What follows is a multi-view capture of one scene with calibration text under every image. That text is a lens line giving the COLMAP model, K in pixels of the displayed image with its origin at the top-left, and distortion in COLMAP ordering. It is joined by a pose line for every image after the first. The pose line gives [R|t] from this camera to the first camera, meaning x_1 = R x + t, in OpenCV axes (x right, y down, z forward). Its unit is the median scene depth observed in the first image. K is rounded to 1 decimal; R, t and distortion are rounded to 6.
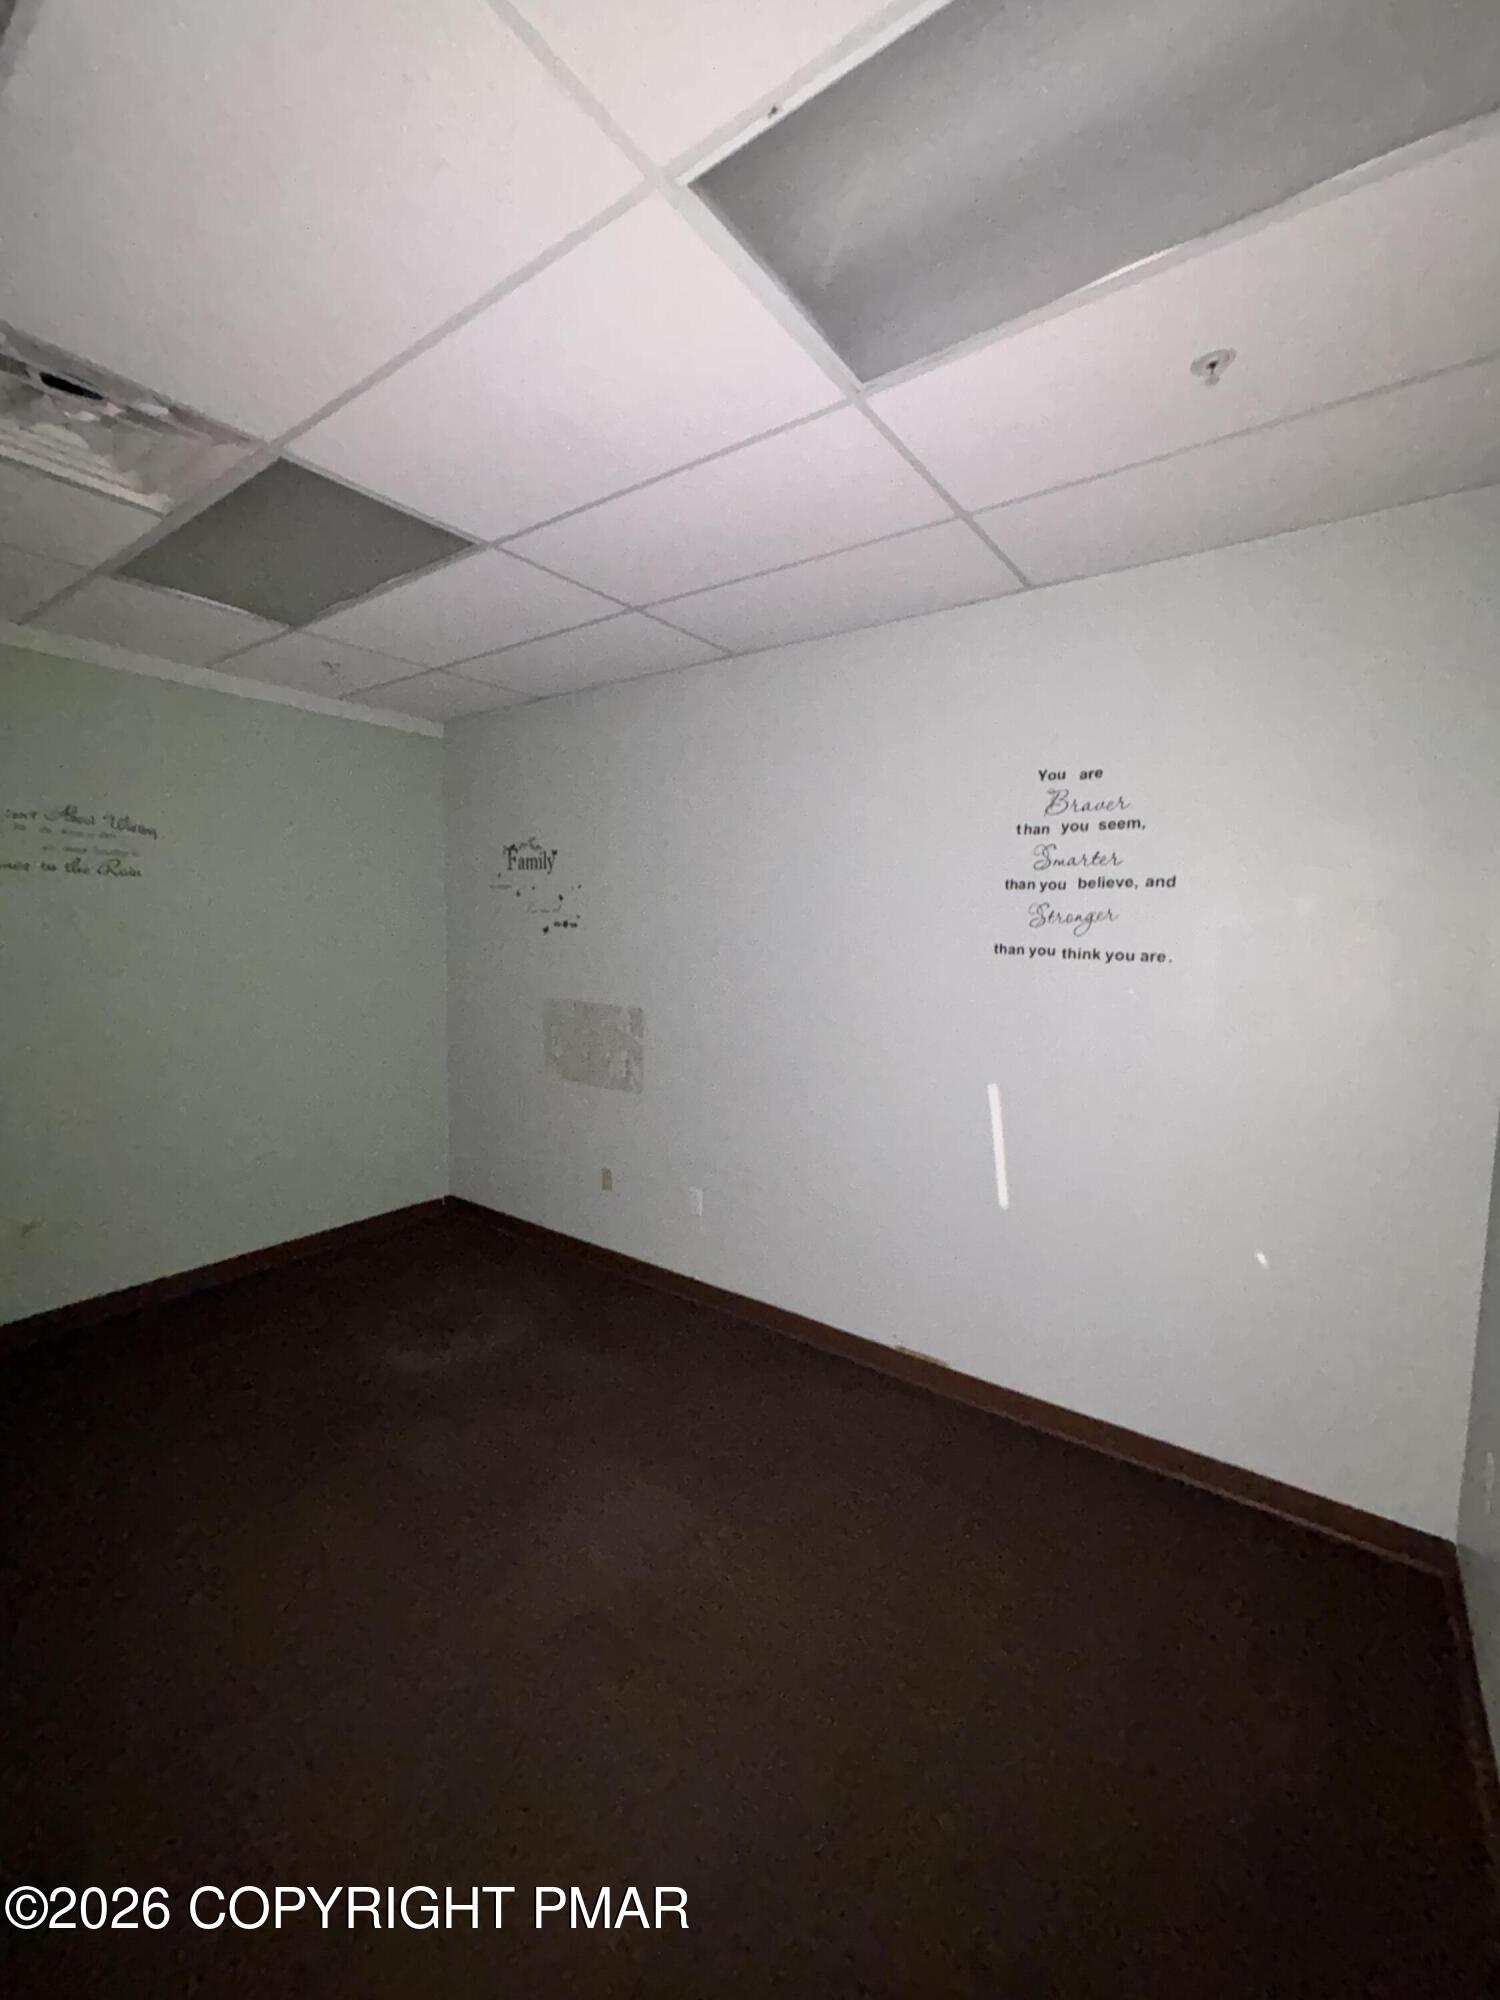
lens RADIAL K [[802.8, 0, 757.2], [0, 802.8, 997.1], [0, 0, 1]] dist [0.002006, 0.000088]
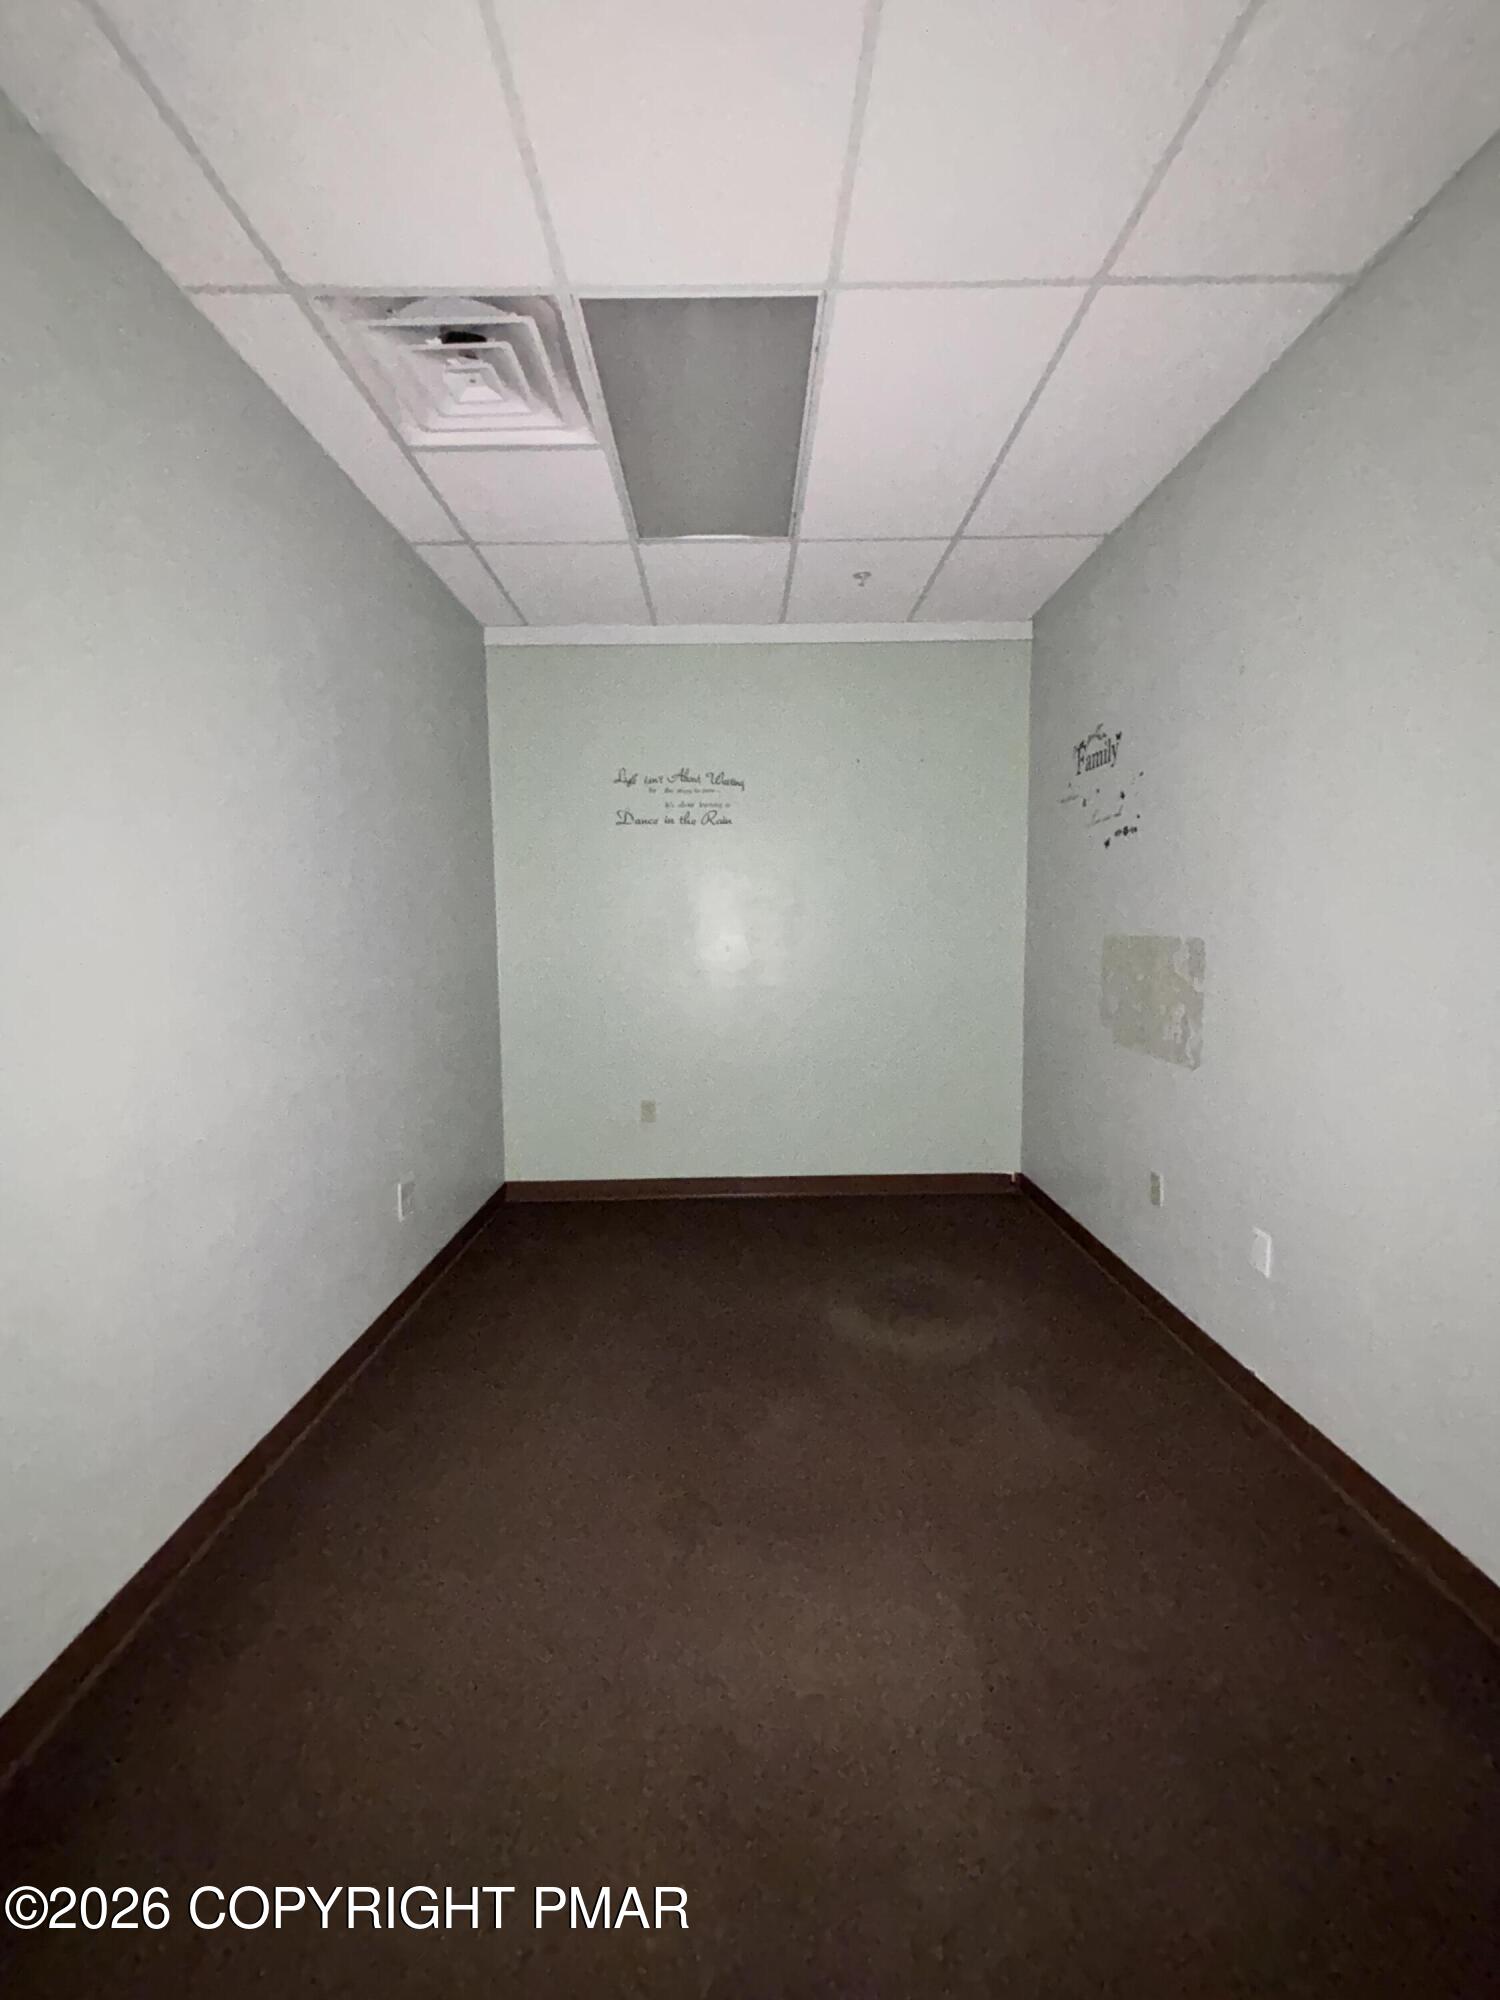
lens RADIAL K [[802.8, 0, 750.4], [0, 802.8, 995.3], [0, 0, 1]] dist [0.002006, 0.000088]
pose [[0.592623, 0.043805, -0.804288, 0.164056], [-0.042028, 0.998842, 0.023433, 0.060011], [0.804382, 0.019916, 0.593778, 0.313197]]
